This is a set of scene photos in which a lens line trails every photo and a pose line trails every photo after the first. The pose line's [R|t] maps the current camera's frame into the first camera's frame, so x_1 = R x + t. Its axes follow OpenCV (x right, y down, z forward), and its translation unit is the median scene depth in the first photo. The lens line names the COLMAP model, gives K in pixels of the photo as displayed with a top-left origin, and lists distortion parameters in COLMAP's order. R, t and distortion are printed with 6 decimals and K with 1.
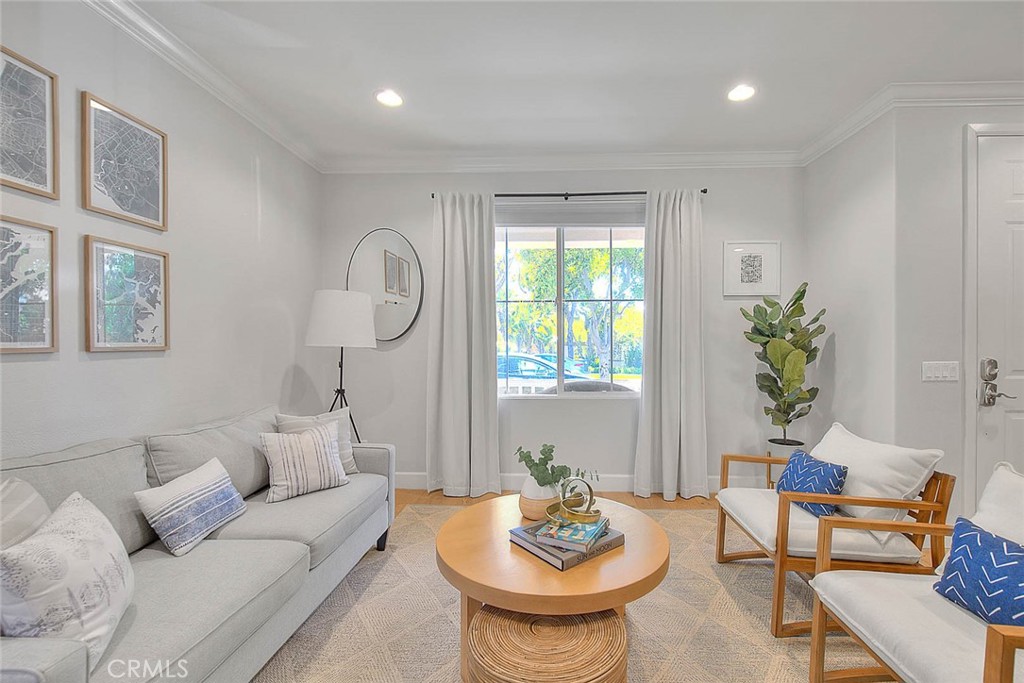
lens RADIAL K [[444.5, 0, 556.6], [0, 444.5, 340.5], [0, 0, 1]] dist [0.001647, -0.000075]
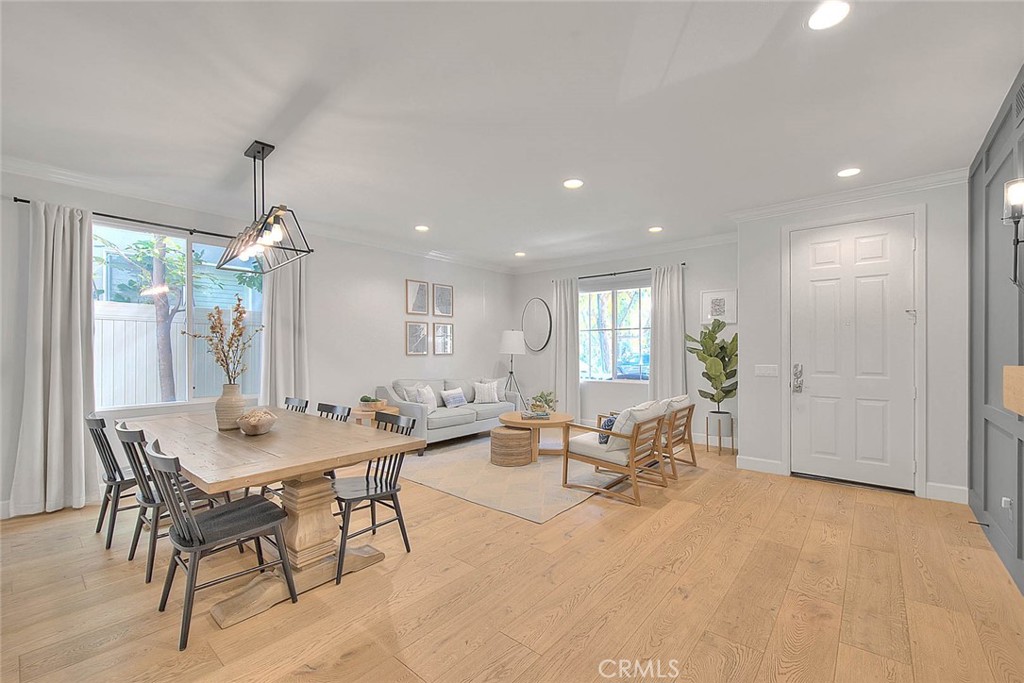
lens RADIAL K [[424.7, 0, 512.1], [0, 424.7, 338.8], [0, 0, 1]] dist [0.000122, -0.000102]
pose [[0.776567, -0.015424, -0.629846, 1.145359], [-0.000010, 0.999700, -0.024494, -0.014280], [0.630035, 0.019028, 0.776334, -0.908812]]
